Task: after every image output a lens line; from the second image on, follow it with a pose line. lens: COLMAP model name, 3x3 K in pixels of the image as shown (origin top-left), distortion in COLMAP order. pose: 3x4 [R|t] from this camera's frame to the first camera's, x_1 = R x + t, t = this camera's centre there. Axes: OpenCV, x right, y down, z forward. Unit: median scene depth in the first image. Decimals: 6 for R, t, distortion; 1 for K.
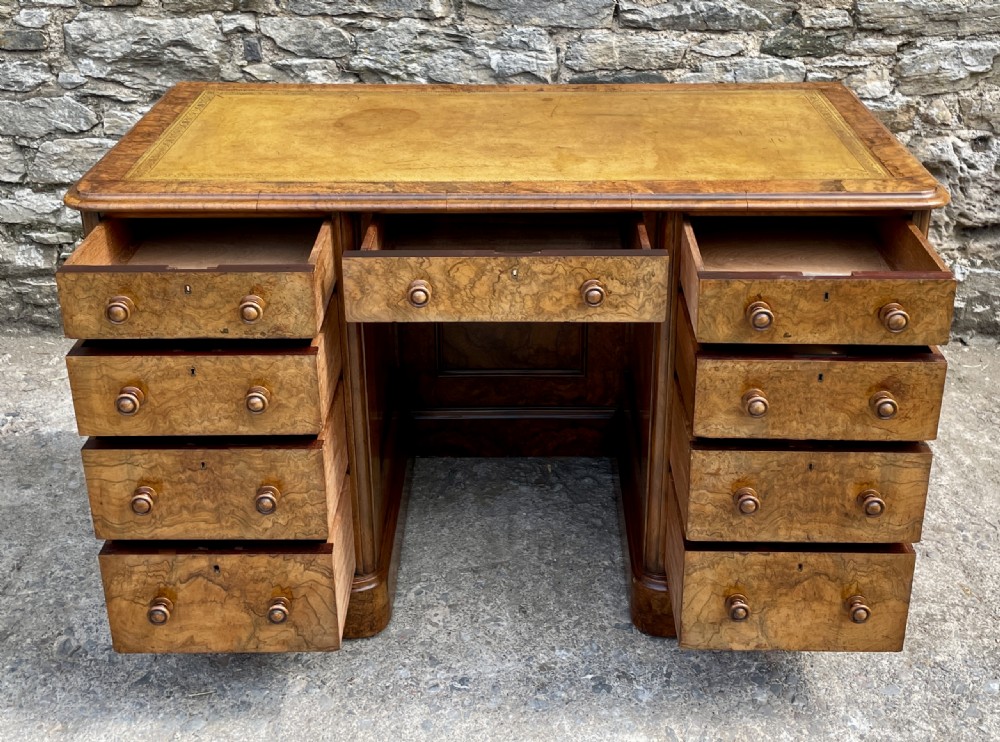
lens RADIAL K [[1185.6, 0, 528.3], [0, 1185.6, 245.5], [0, 0, 1]] dist [0.093833, -0.158599]
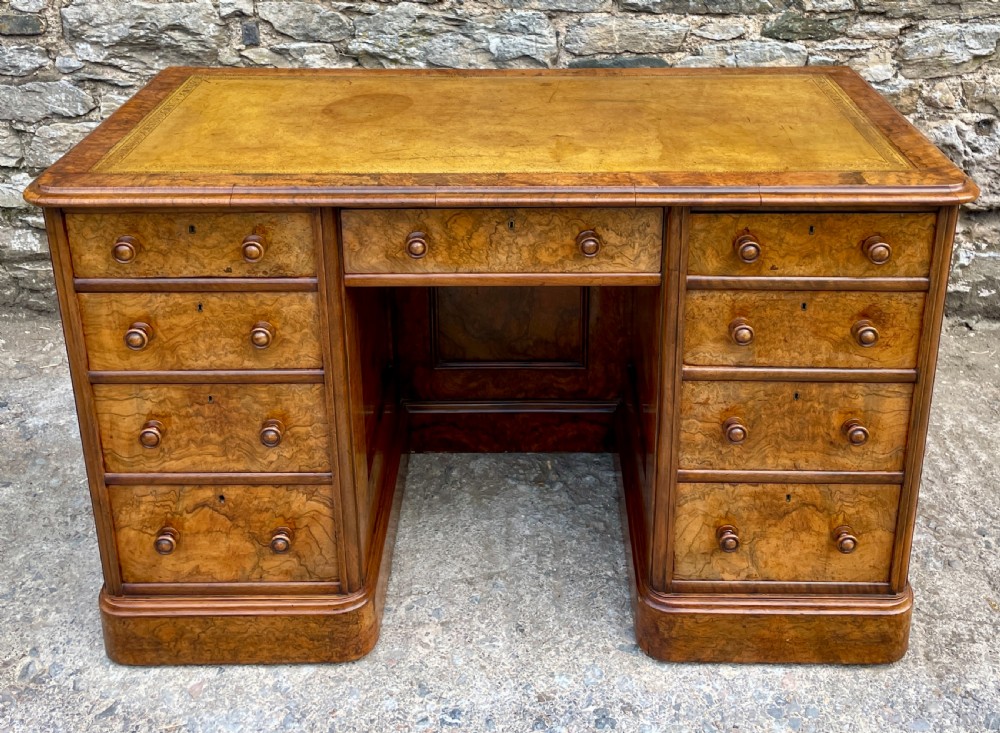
lens RADIAL K [[1090.5, 0, 527.4], [0, 1090.5, 161.5], [0, 0, 1]] dist [0.083017, -0.101594]
pose [[0.999986, -0.000747, -0.005304, 0.004544], [0.000498, 0.998909, -0.046706, -0.014921], [0.005333, 0.046702, 0.998895, 0.093101]]
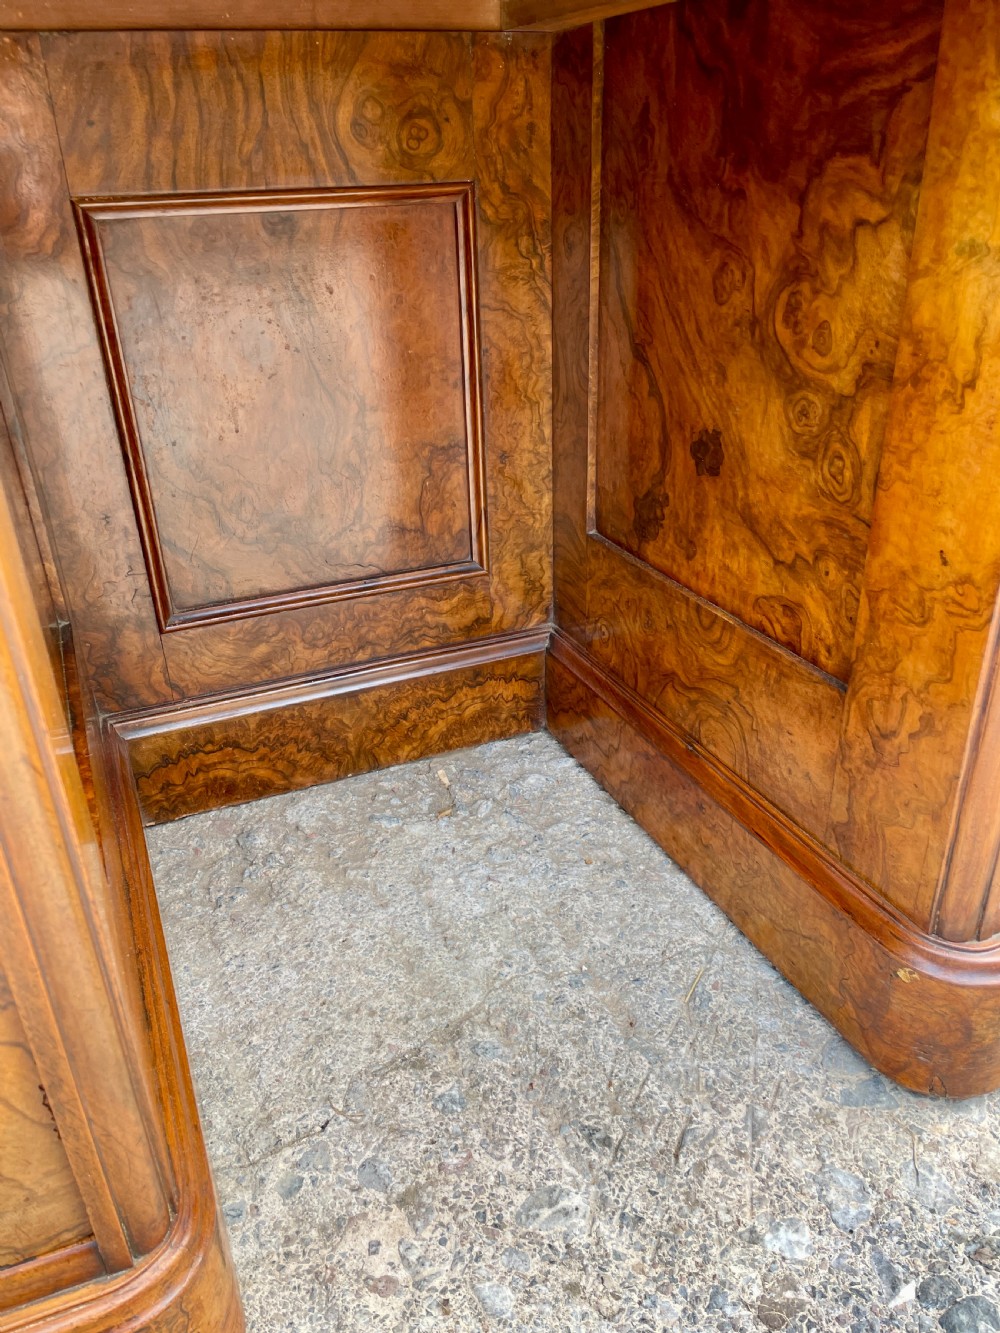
lens RADIAL K [[1008.5, 0, 505.9], [0, 1008.5, 680.7], [0, 0, 1]] dist [0.085057, -0.123047]
pose [[0.919188, -0.202891, 0.337532, -0.082169], [0.179001, 0.978670, 0.100812, 0.102916], [-0.350786, -0.032246, 0.935900, 0.558047]]
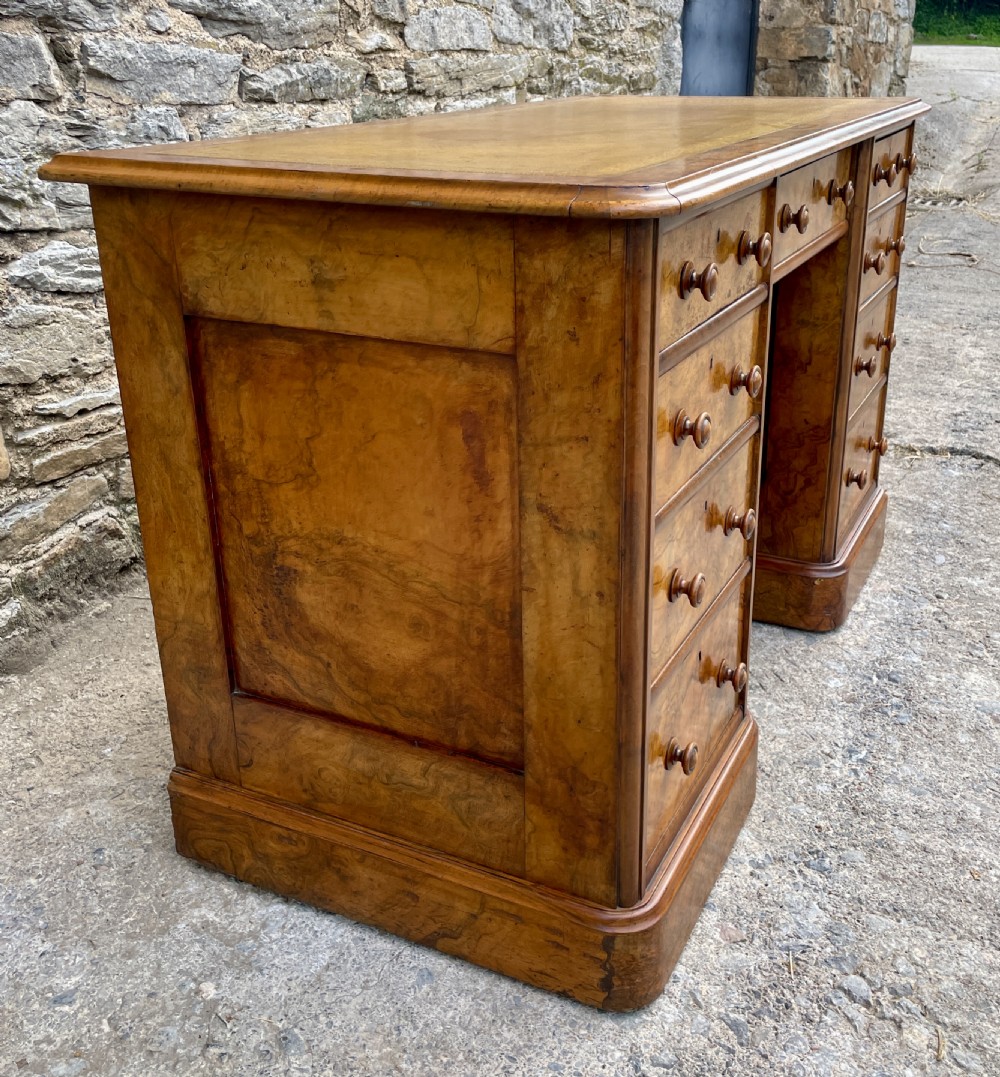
lens RADIAL K [[1148.2, 0, 547.7], [0, 1148.2, 470.3], [0, 0, 1]] dist [0.085638, -0.125993]
pose [[0.434403, -0.320885, 0.841621, -0.545940], [0.357344, 0.919105, 0.165984, -0.019140], [-0.826800, 0.228644, 0.513929, 0.511277]]
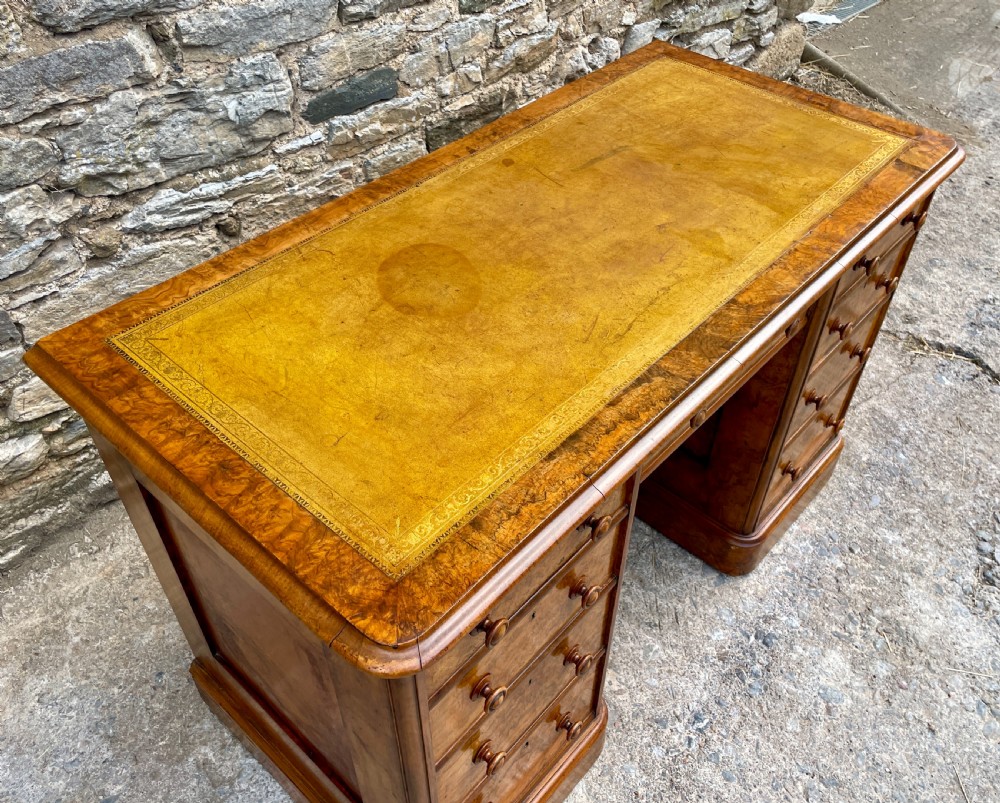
lens RADIAL K [[857.3, 0, 520.0], [0, 857.3, 387.2], [0, 0, 1]] dist [0.093588, -0.144409]
pose [[0.664005, -0.500145, 0.555834, -0.322531], [0.268569, 0.853286, 0.446960, -0.207994], [-0.697830, -0.147504, 0.700910, 0.430671]]
